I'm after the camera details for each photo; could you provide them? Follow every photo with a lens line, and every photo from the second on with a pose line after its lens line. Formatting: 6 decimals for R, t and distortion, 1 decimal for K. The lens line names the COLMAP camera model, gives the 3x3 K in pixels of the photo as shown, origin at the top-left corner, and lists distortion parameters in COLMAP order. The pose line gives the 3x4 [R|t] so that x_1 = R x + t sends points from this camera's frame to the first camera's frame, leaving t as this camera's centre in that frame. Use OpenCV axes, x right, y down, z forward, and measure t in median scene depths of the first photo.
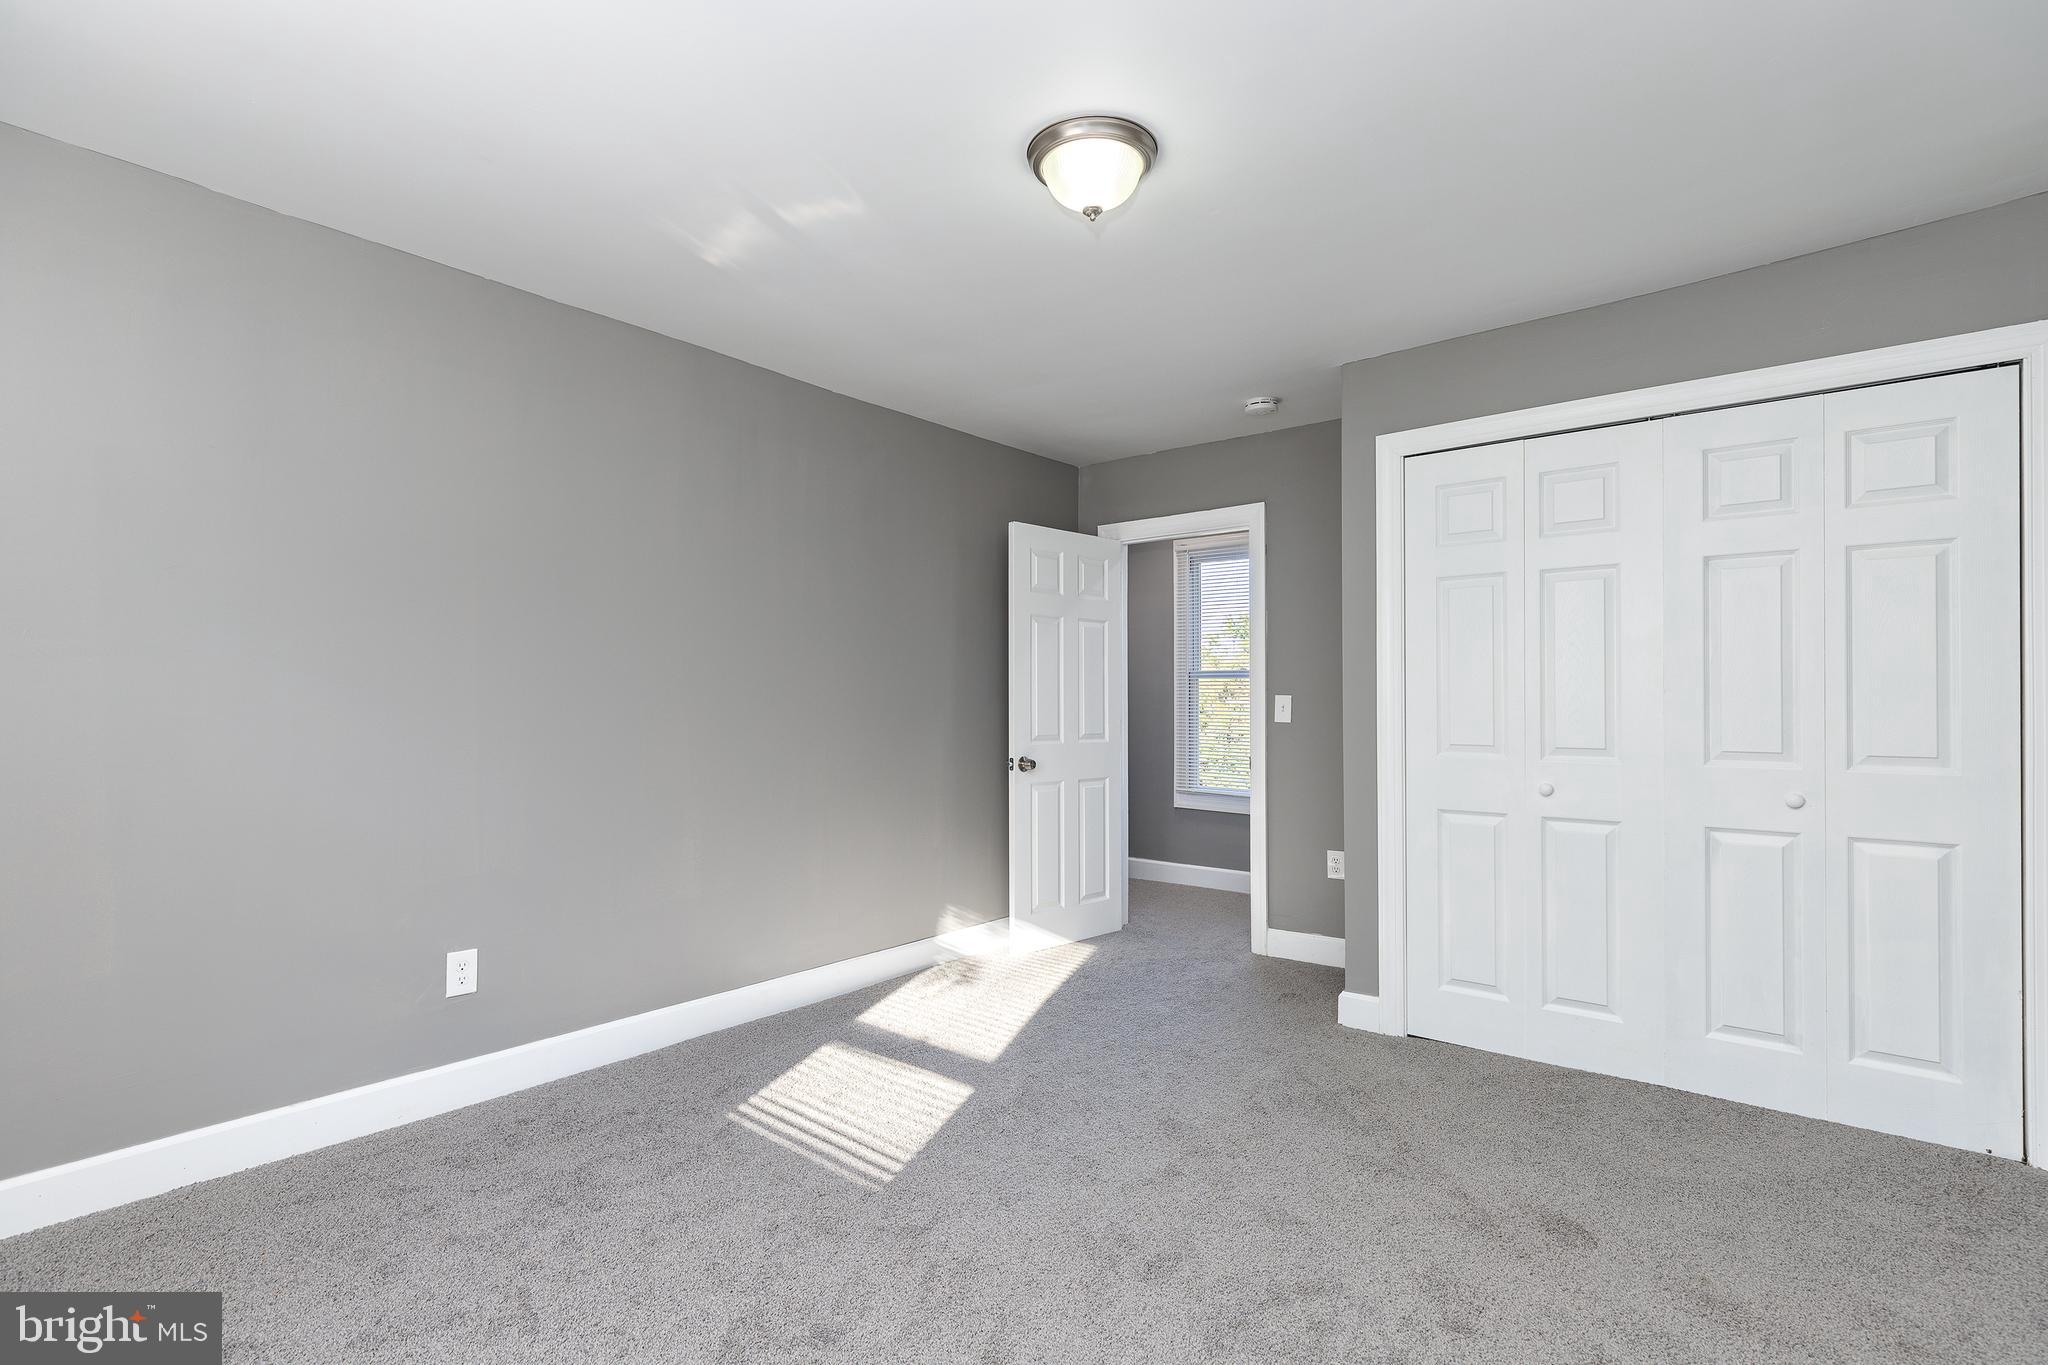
lens RADIAL K [[967.1, 0, 1036.2], [0, 967.1, 691.6], [0, 0, 1]] dist [0.001707, 0.001798]
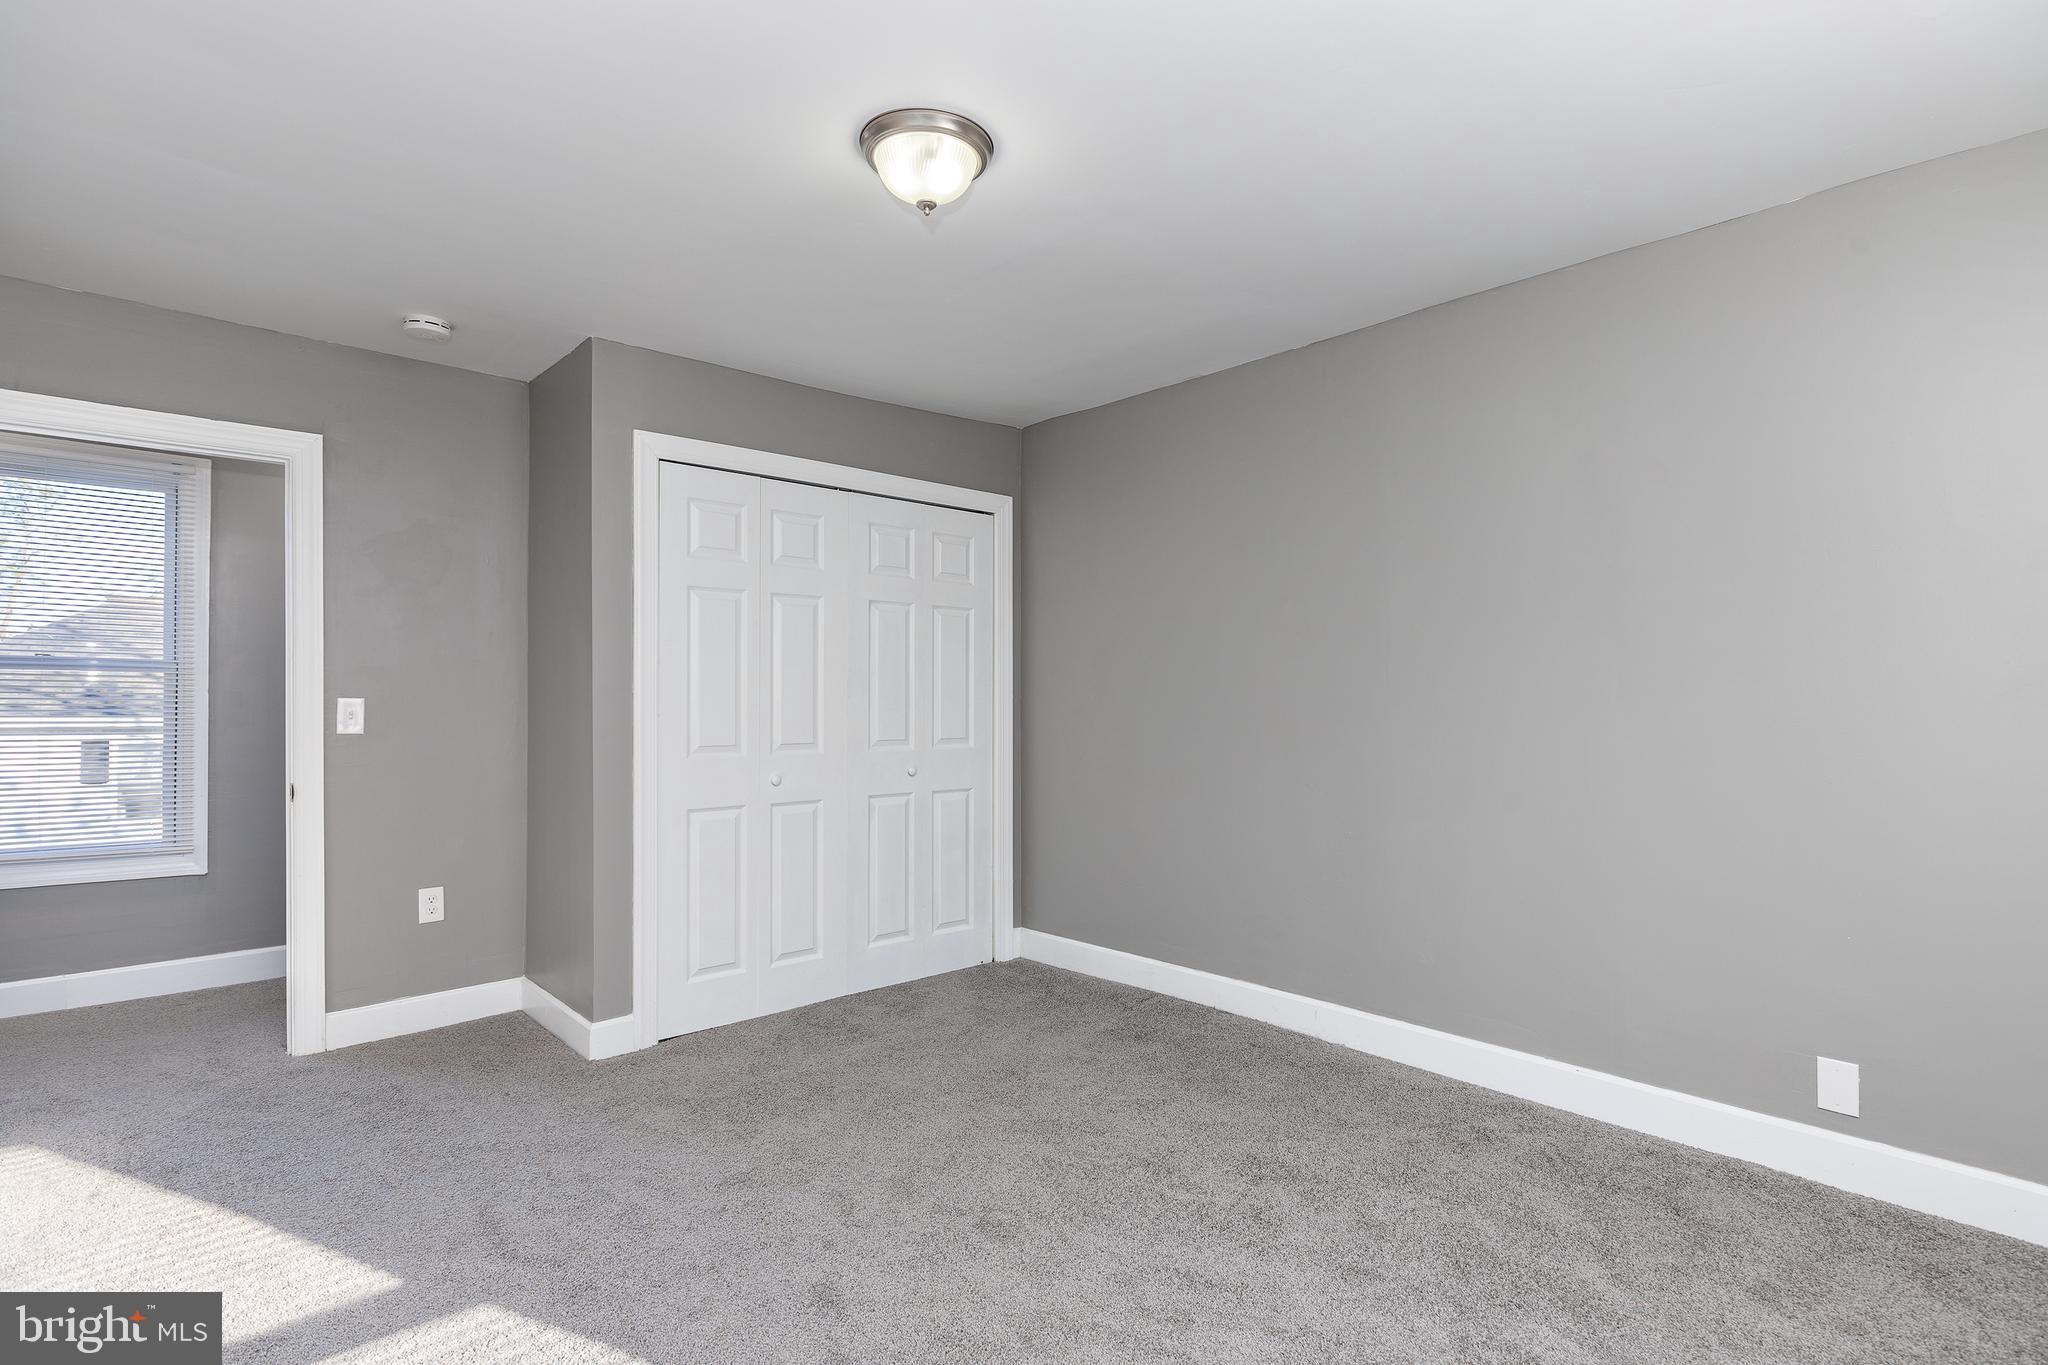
lens RADIAL K [[1022.2, 0, 1032.1], [0, 1022.2, 689.2], [0, 0, 1]] dist [0.000175, 0.000070]
pose [[0.143993, 0.013774, 0.989483, -0.615576], [-0.007914, 0.999887, -0.012767, 0.003909], [-0.989547, -0.005993, 0.144085, 0.480196]]
